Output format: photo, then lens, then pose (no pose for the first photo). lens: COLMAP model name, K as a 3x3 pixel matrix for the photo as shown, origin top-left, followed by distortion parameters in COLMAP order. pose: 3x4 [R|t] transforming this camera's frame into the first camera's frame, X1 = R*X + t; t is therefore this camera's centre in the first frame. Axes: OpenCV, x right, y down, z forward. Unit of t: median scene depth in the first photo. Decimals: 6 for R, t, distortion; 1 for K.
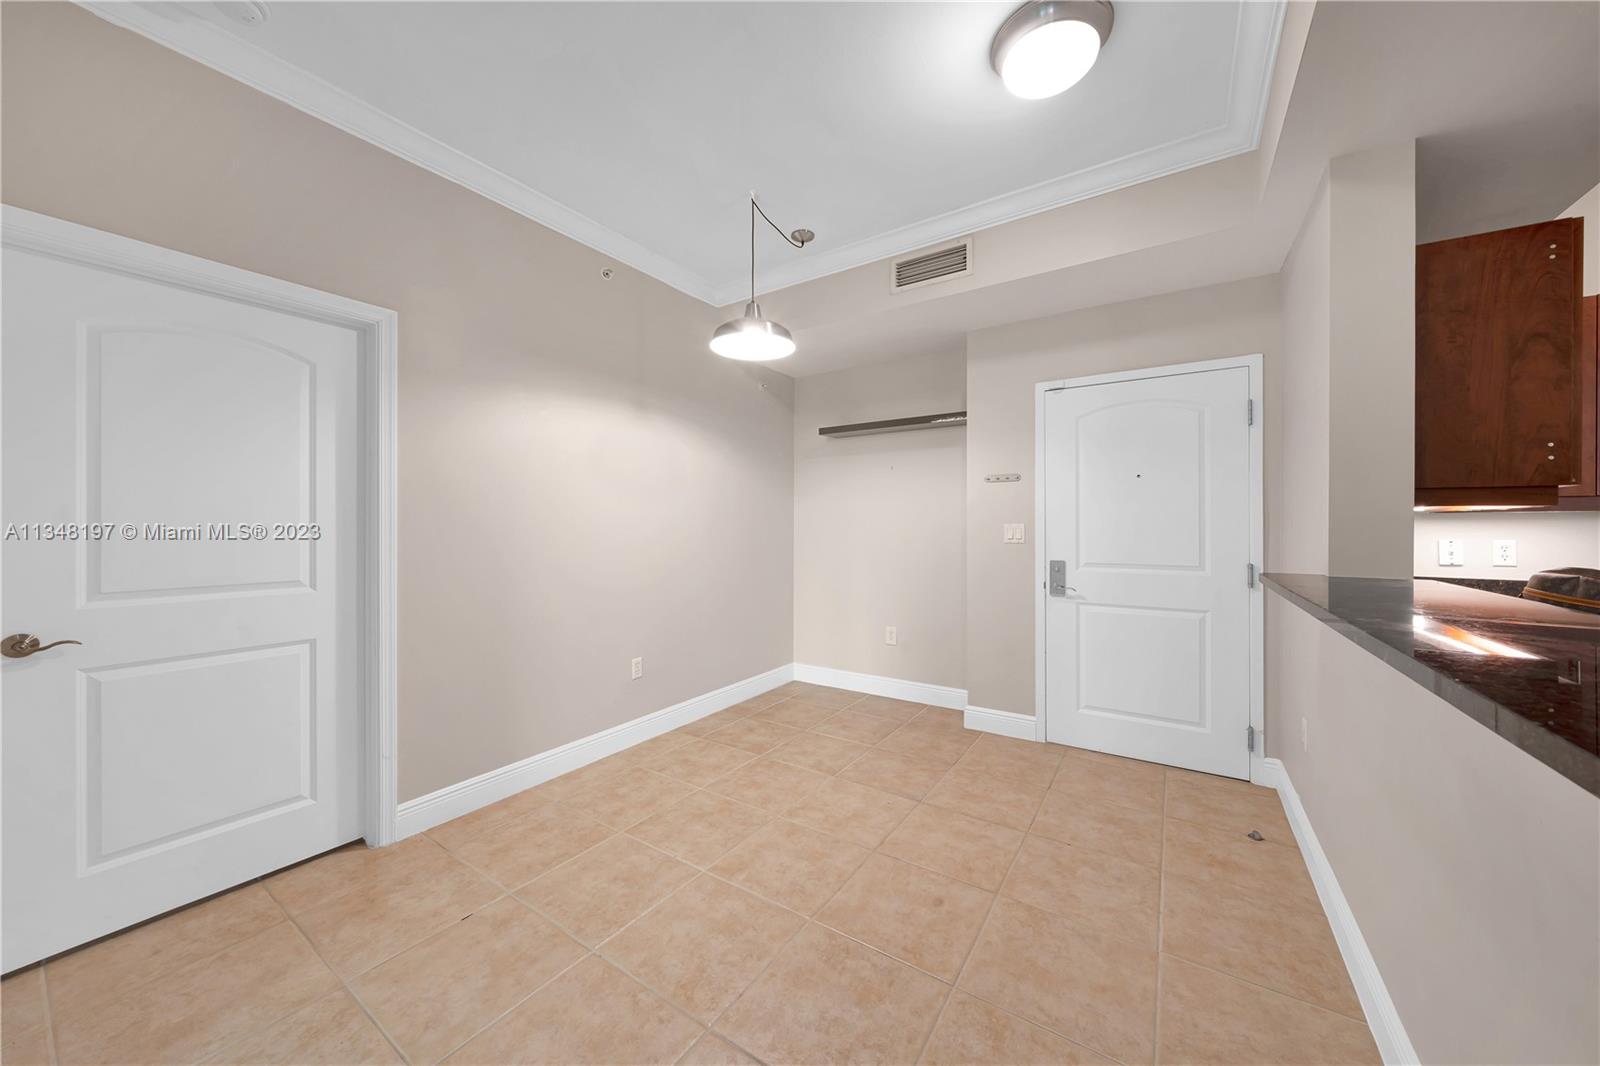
lens RADIAL K [[558.1, 0, 794.4], [0, 558.1, 522.0], [0, 0, 1]] dist [-0.005853, 0.000270]
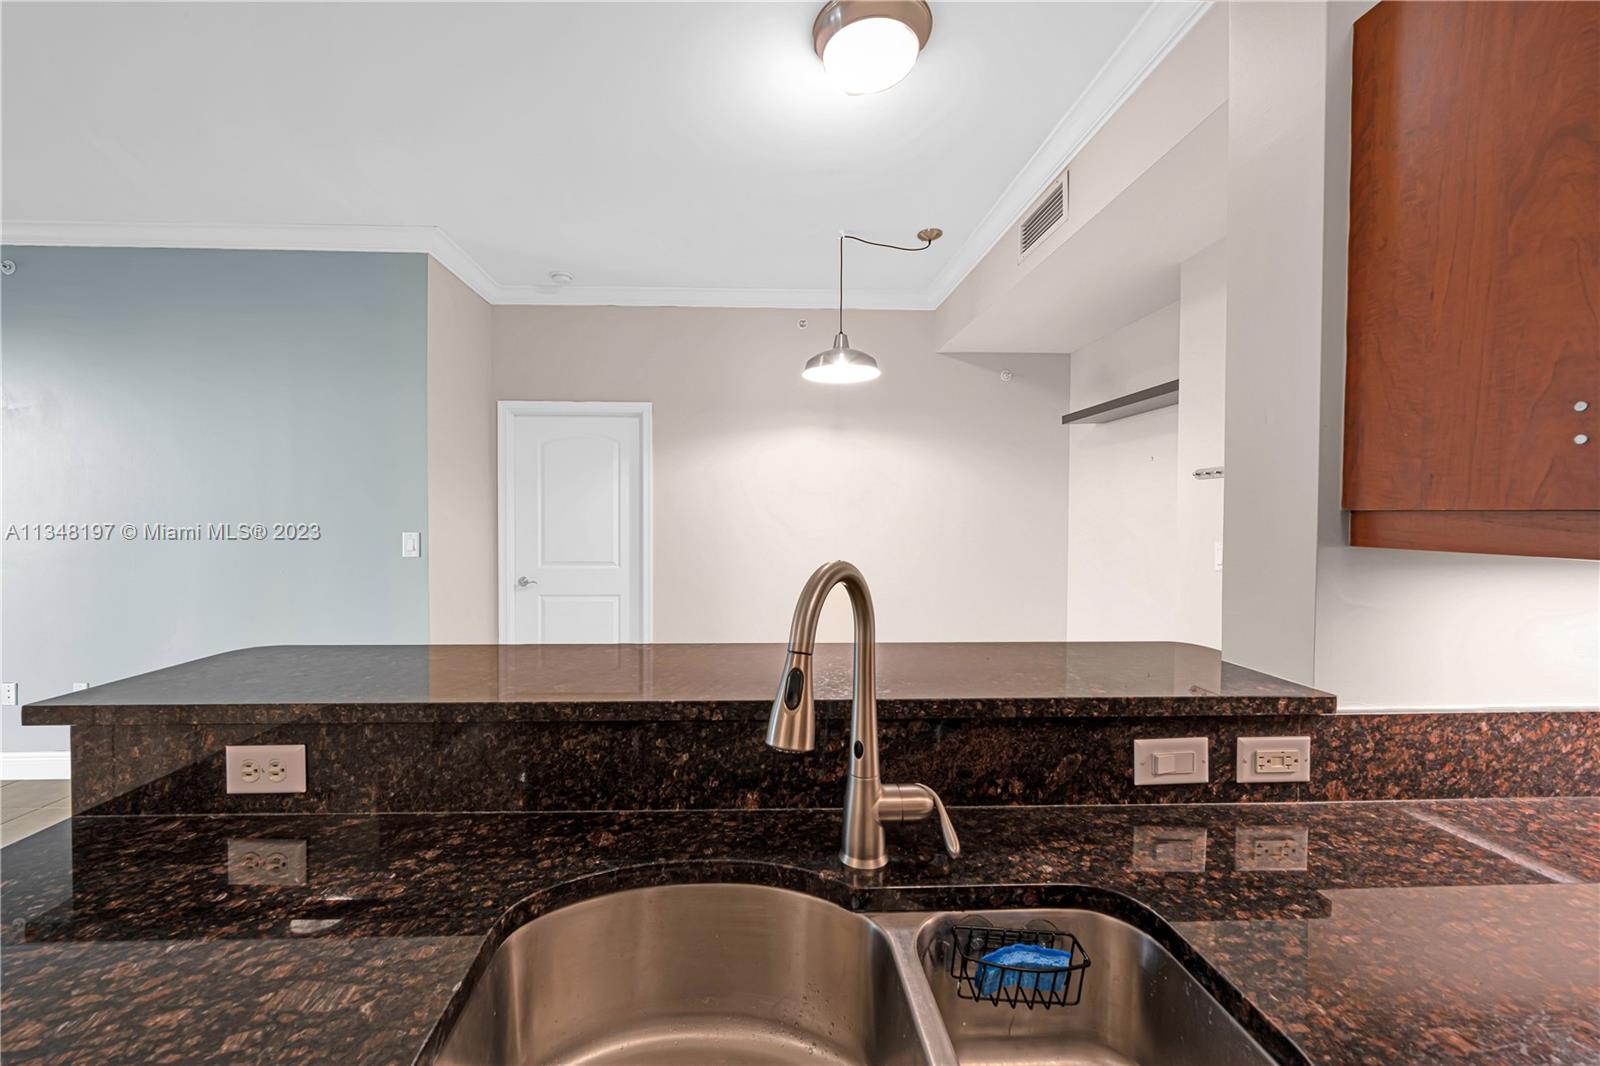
lens RADIAL K [[611.5, 0, 765.9], [0, 611.5, 533.6], [0, 0, 1]] dist [-0.005540, 0.000406]
pose [[0.584528, 0.025578, -0.810971, 0.983429], [0.000657, 0.999488, 0.031998, -0.045557], [0.811374, -0.019237, 0.584211, 0.193845]]
